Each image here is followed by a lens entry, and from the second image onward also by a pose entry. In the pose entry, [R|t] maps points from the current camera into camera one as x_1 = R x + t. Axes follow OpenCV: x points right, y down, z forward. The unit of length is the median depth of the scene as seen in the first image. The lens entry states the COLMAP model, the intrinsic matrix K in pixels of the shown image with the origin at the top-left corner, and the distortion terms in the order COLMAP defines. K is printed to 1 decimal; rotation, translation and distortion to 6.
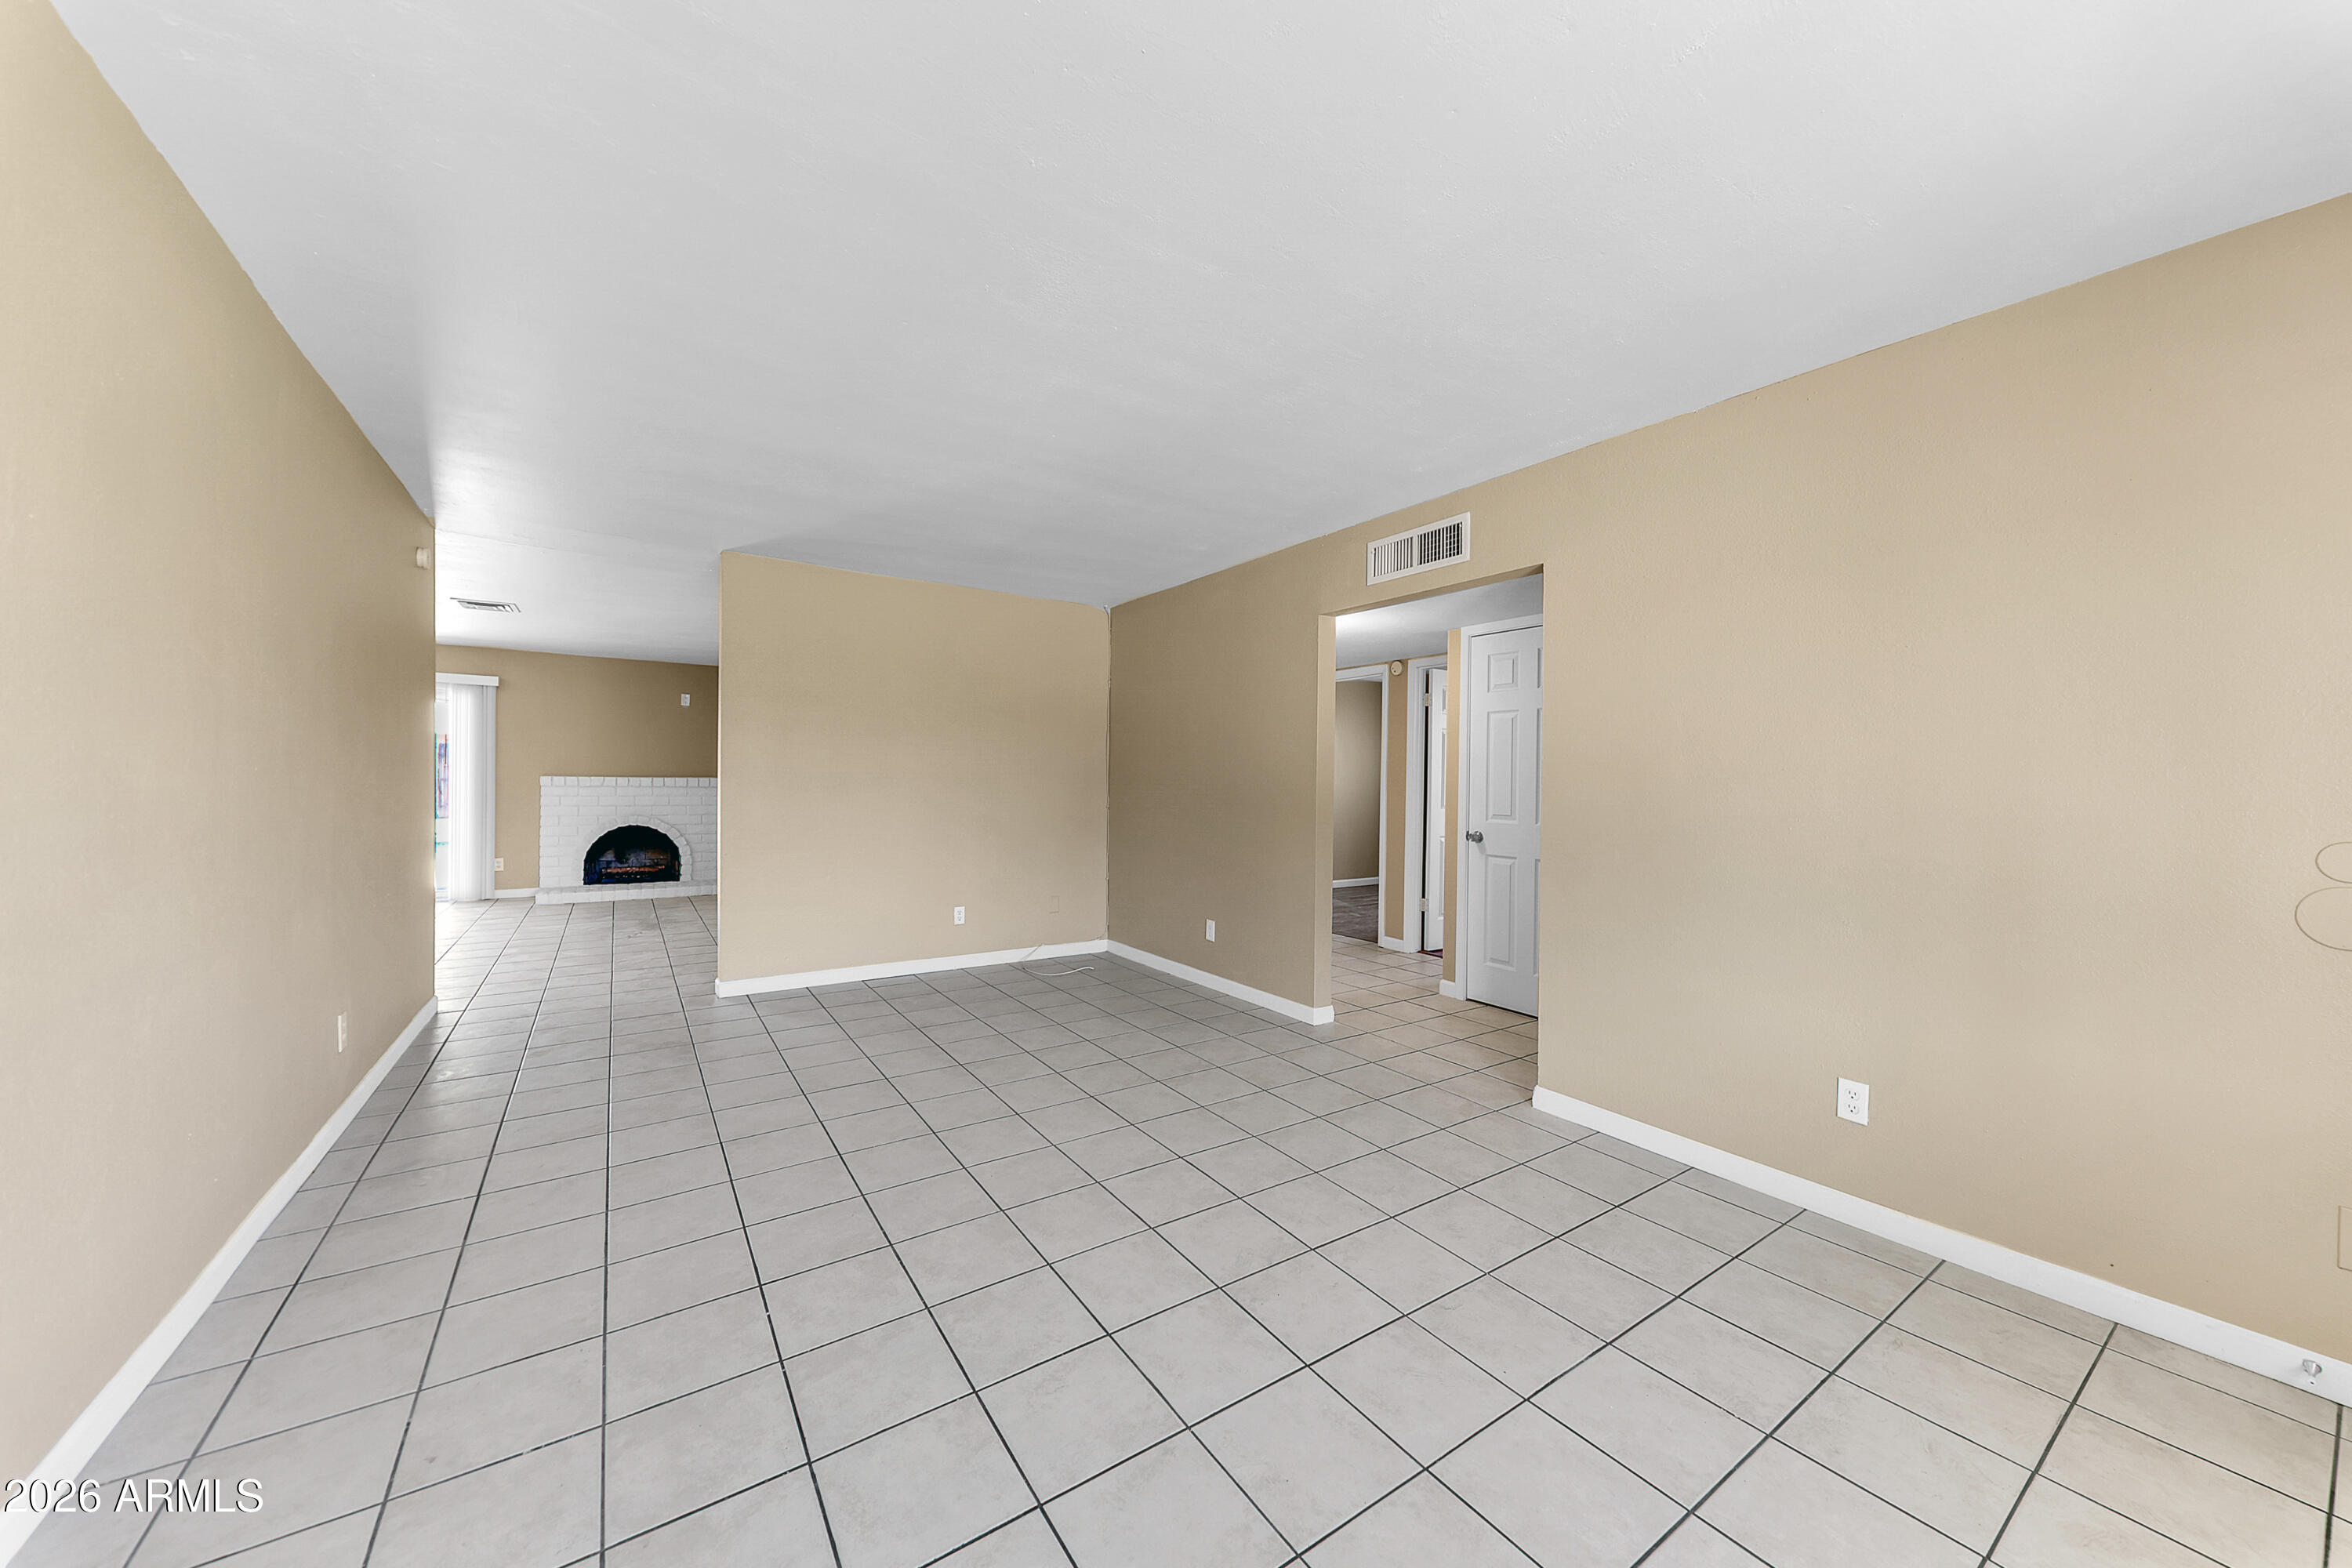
lens RADIAL K [[849.0, 0, 1214.2], [0, 849.0, 783.4], [0, 0, 1]] dist [0.000466, -0.000041]
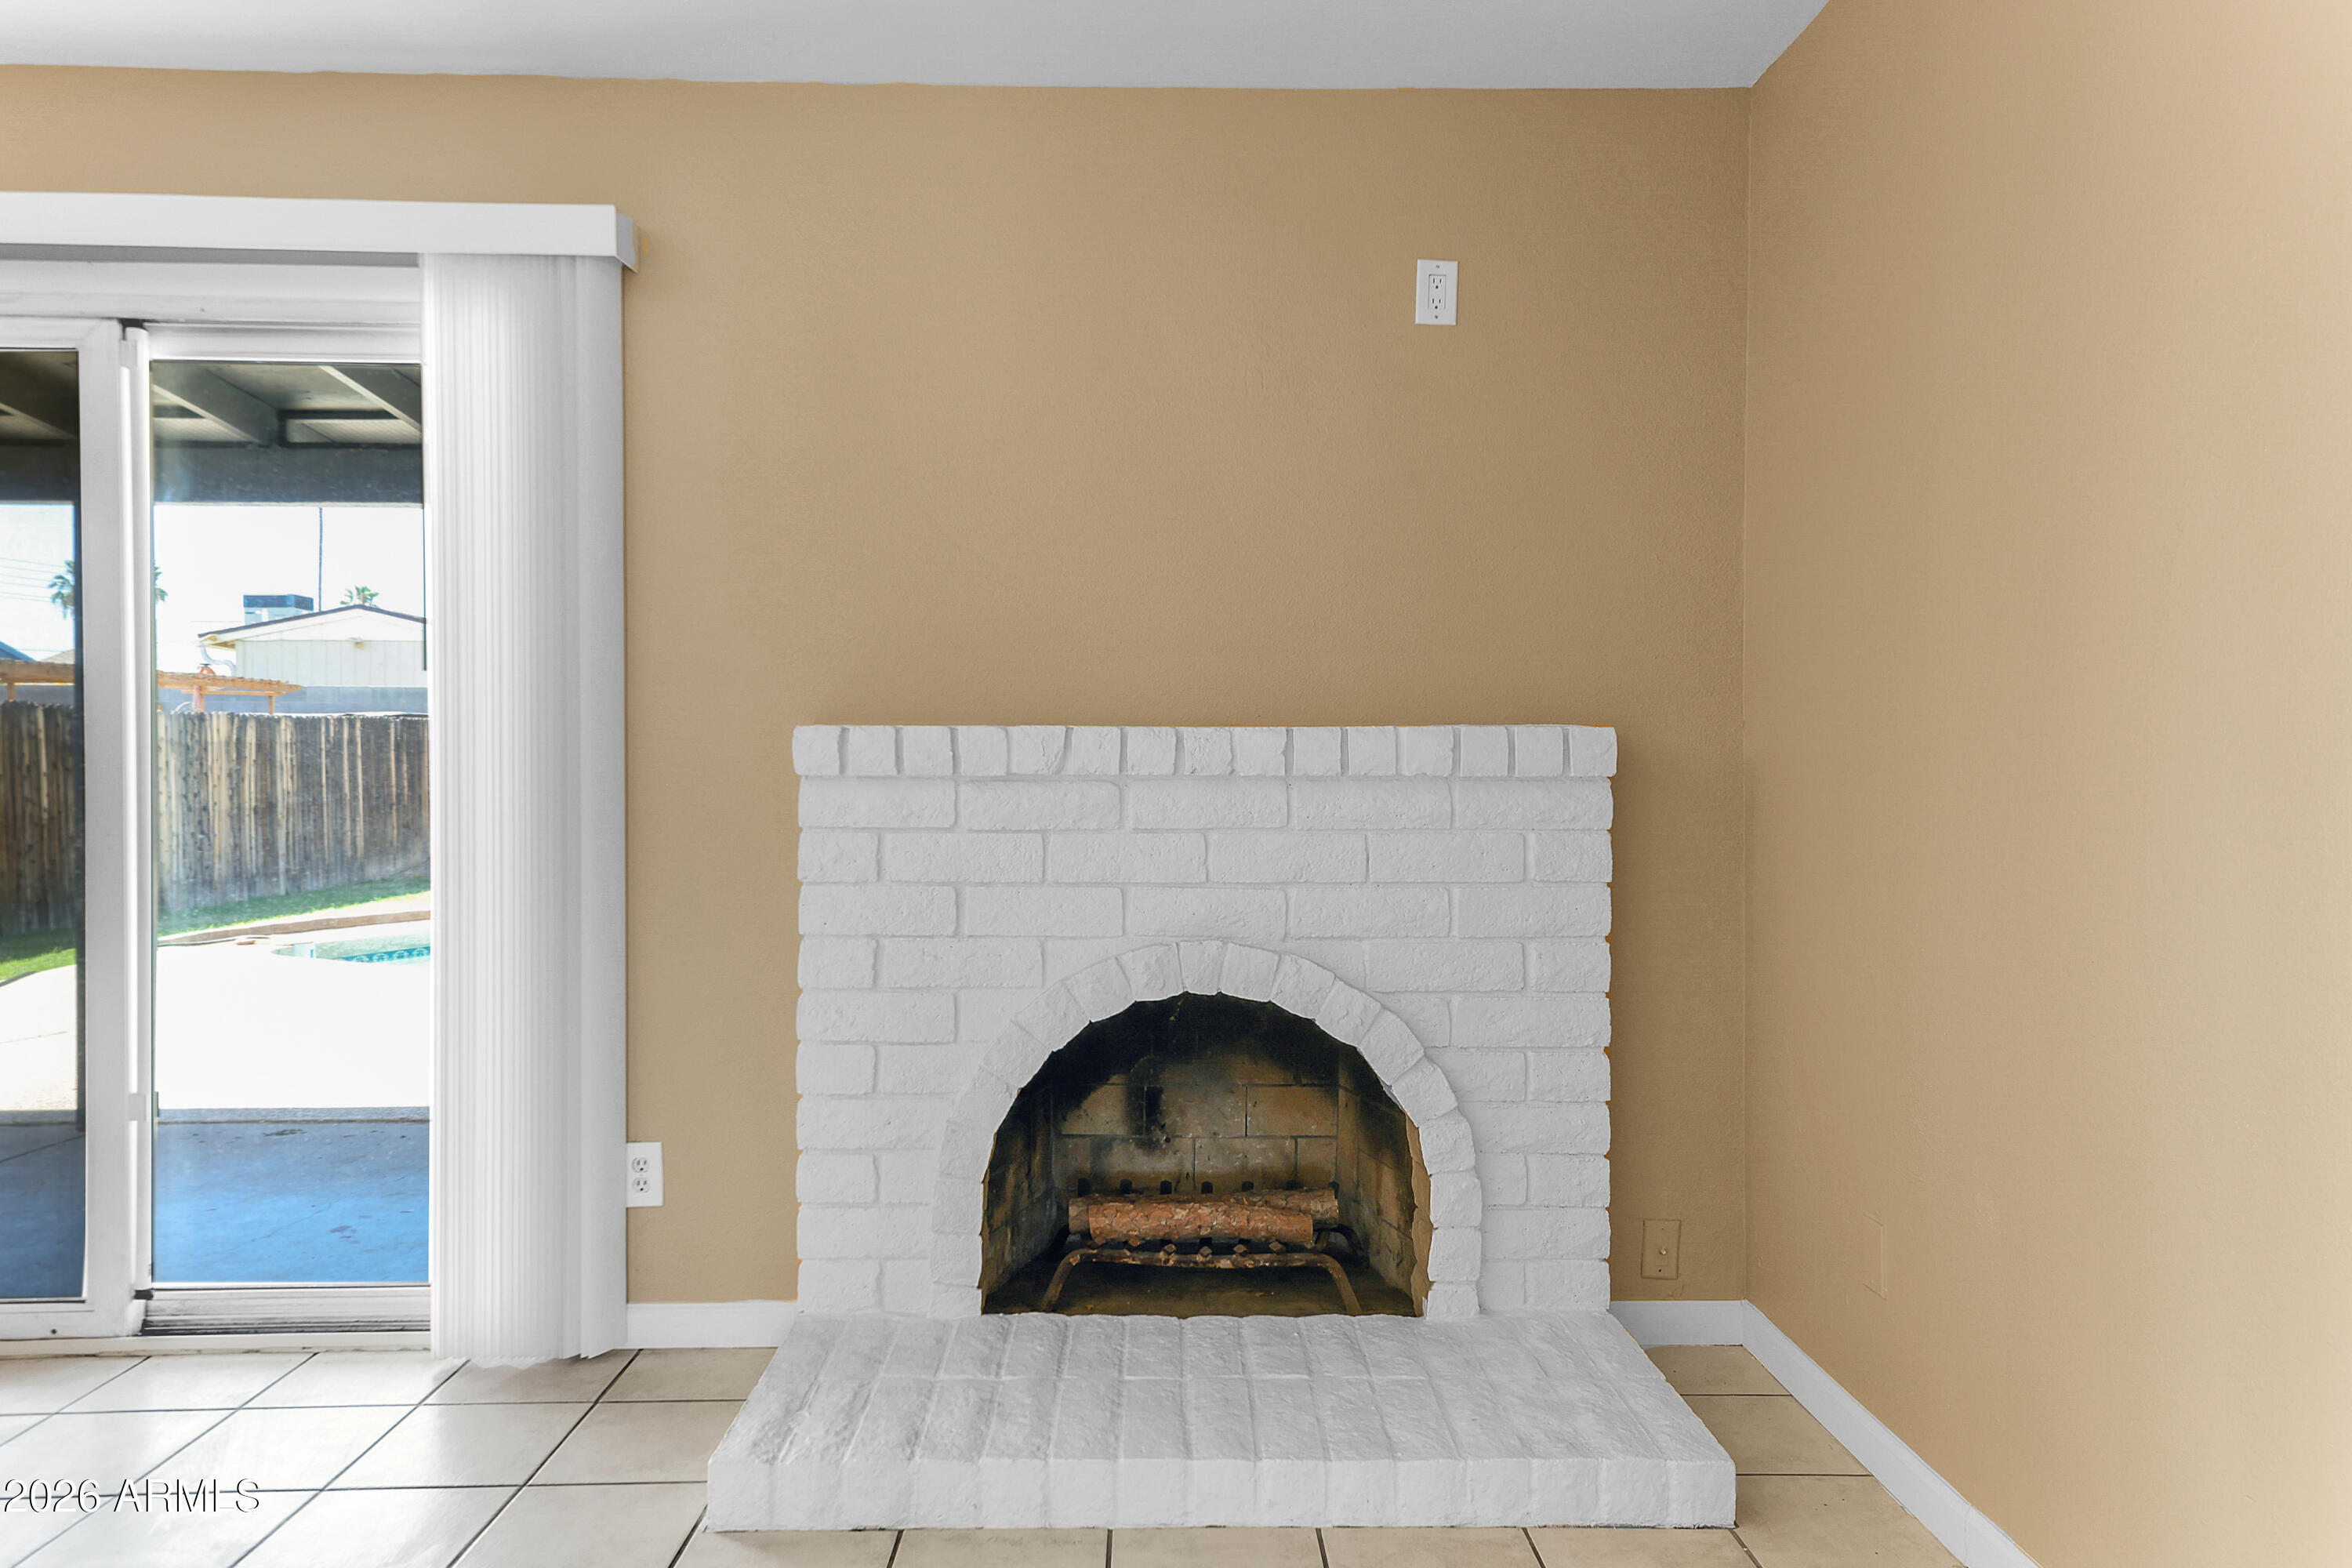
lens RADIAL K [[1528.8, 0, 1180.0], [0, 1528.8, 779.7], [0, 0, 1]] dist [0.029079, 0.000267]
pose [[0.824737, -0.006328, -0.565481, -0.519603], [0.007005, 0.999975, -0.000975, 0.004464], [0.565473, -0.003157, 0.824761, 0.752399]]
